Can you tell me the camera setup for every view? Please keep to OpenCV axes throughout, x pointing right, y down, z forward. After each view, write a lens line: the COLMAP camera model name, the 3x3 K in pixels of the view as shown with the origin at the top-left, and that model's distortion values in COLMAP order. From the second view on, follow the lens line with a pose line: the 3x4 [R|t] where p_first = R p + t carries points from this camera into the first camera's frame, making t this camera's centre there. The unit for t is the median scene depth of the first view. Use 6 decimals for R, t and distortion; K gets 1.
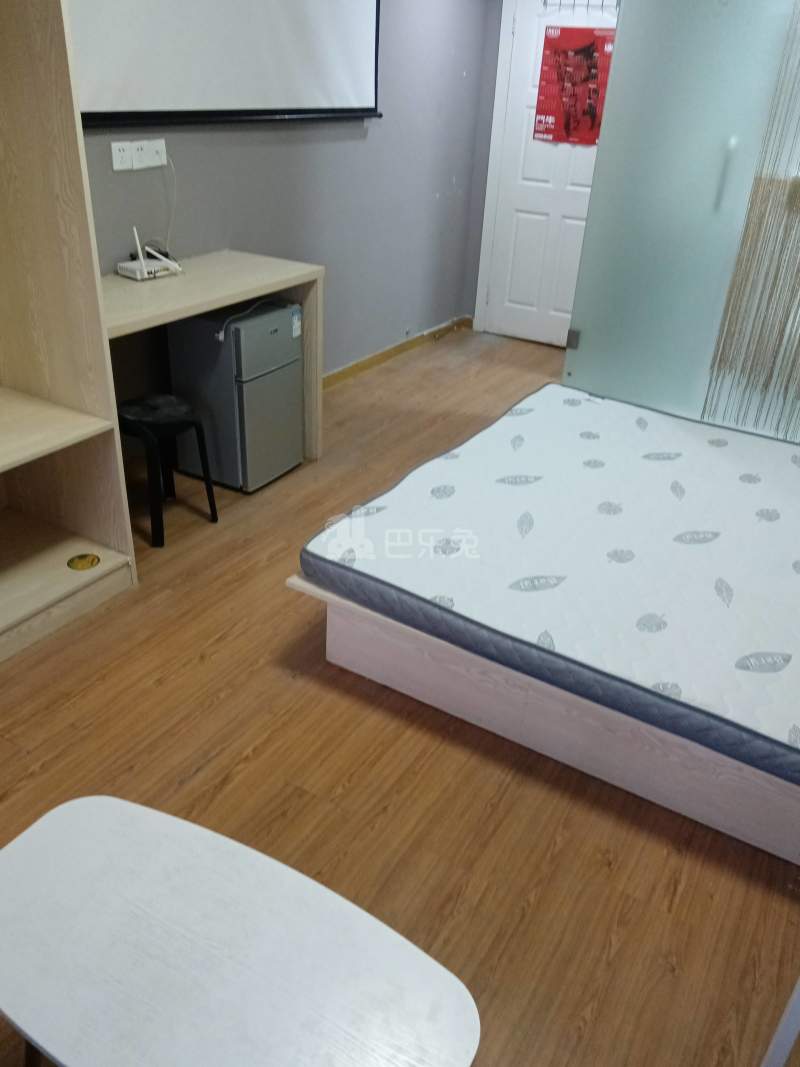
lens RADIAL K [[822.6, 0, 400.0], [0, 822.6, 533.5], [0, 0, 1]] dist [-0.009072, 0.000869]
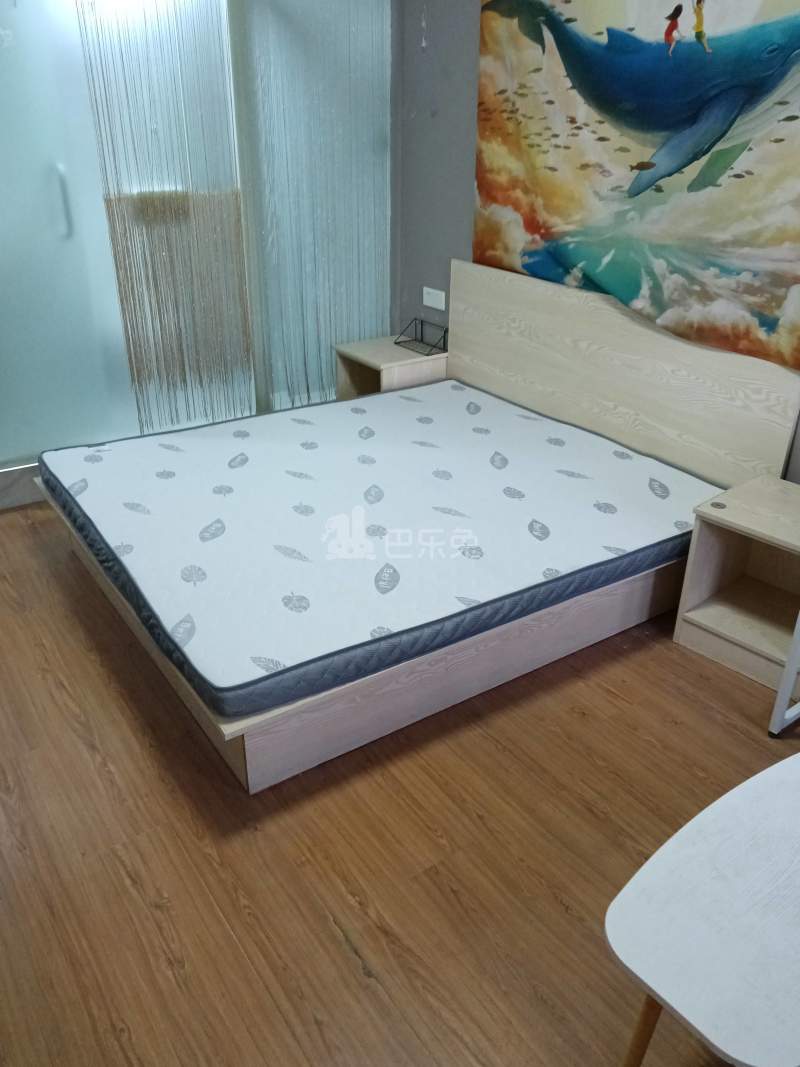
lens RADIAL K [[854.7, 0, 400.0], [0, 854.7, 533.5], [0, 0, 1]] dist [-0.045051, -0.007303]
pose [[0.419200, -0.448142, 0.789582, -0.514130], [0.458993, 0.854968, 0.241568, -0.190838], [-0.783325, 0.261147, 0.564096, 0.262127]]
